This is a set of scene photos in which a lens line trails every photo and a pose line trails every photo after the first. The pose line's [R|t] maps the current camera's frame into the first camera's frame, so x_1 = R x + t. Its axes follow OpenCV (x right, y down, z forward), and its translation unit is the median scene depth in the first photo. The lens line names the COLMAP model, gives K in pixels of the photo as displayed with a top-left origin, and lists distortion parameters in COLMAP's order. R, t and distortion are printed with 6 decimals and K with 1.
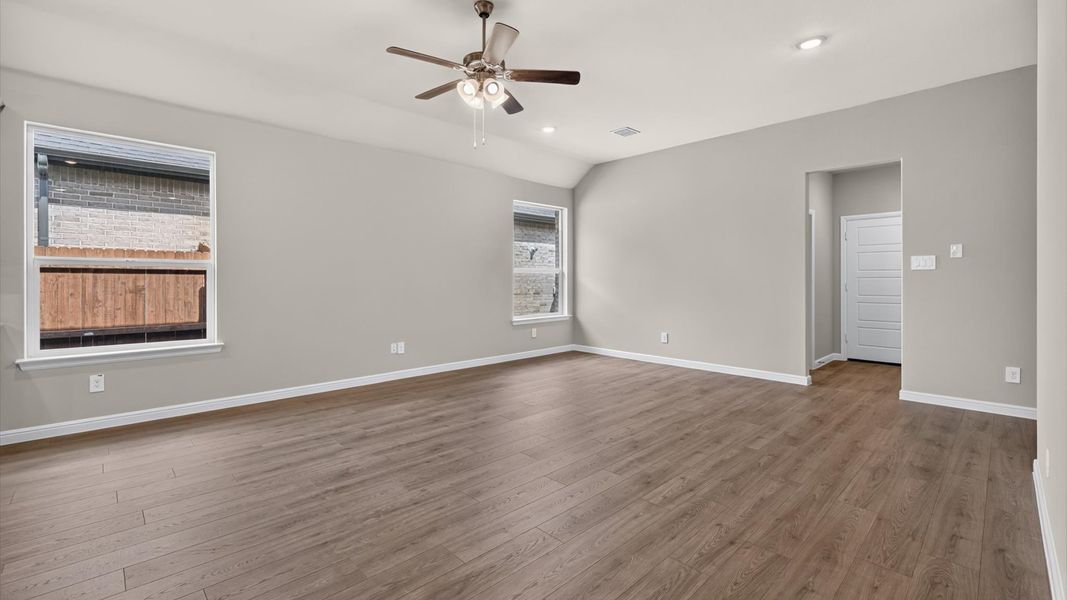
lens RADIAL K [[451.7, 0, 532.6], [0, 451.7, 293.6], [0, 0, 1]] dist [0.000464, 0.000442]
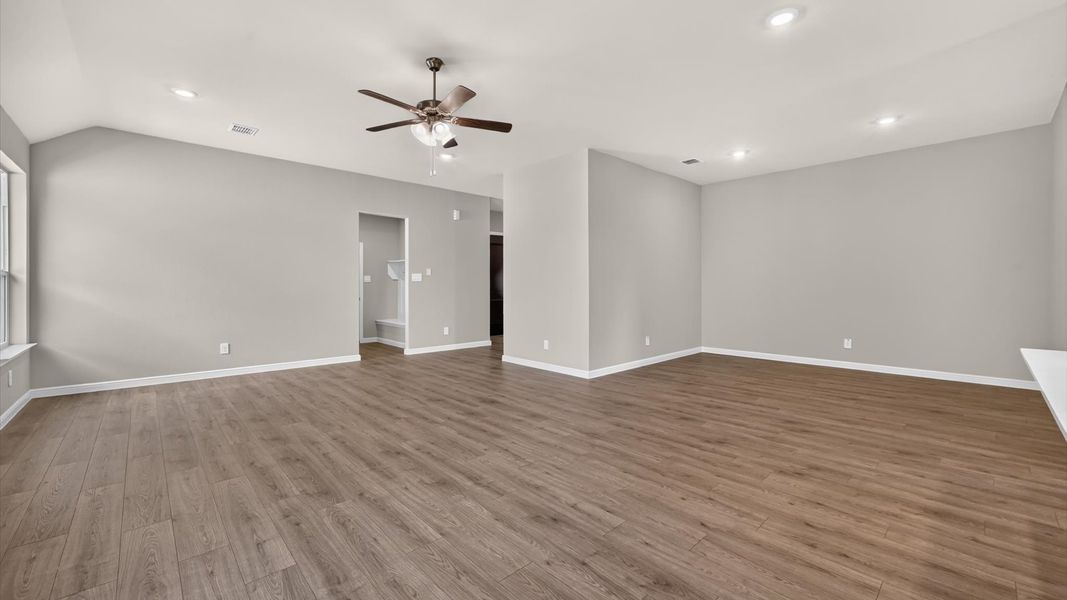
lens RADIAL K [[424.8, 0, 536.3], [0, 424.8, 285.5], [0, 0, 1]] dist [-0.002183, -0.000230]
pose [[0.010271, 0.002325, 0.999945, -0.956458], [0.033555, 0.999433, -0.002668, -0.015592], [-0.999384, 0.033581, 0.010187, 0.546334]]
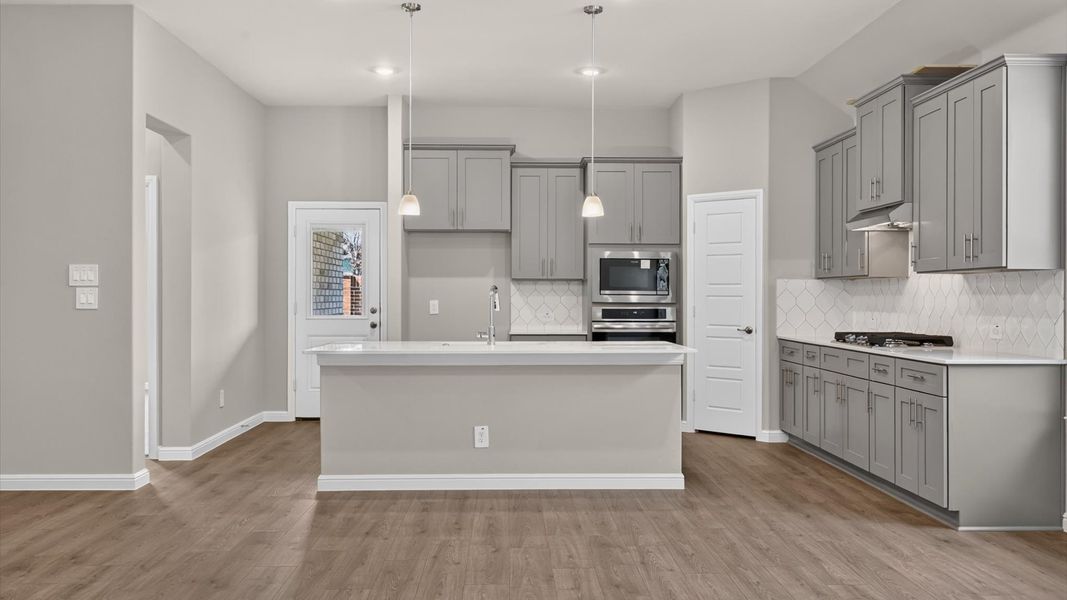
lens RADIAL K [[926.2, 0, 533.5], [0, 926.2, 300.0], [0, 0, 1]] dist [0.002144, -0.001194]
pose [[-0.671418, 0.002835, -0.741074, 0.388713], [-0.024510, 0.999361, 0.026029, -0.037158], [0.740674, 0.035640, -0.670919, 1.121881]]
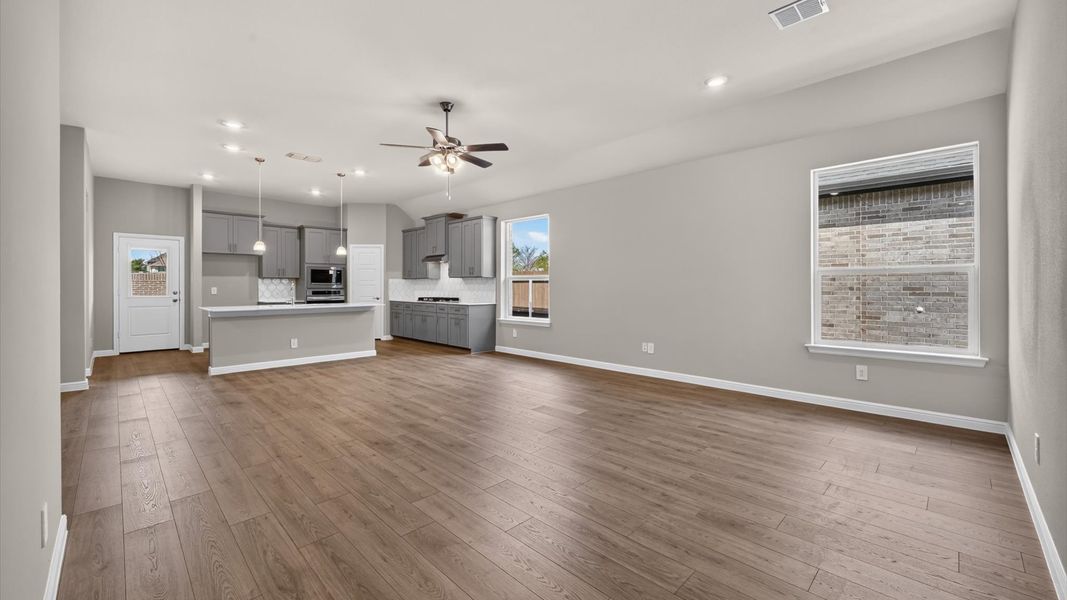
lens RADIAL K [[424.8, 0, 536.3], [0, 424.8, 285.5], [0, 0, 1]] dist [-0.002183, -0.000230]
pose [[0.020105, 0.000595, -0.999798, 1.009433], [-0.031432, 0.999506, -0.000037, -0.030990], [0.999304, 0.031426, 0.020114, 0.970101]]
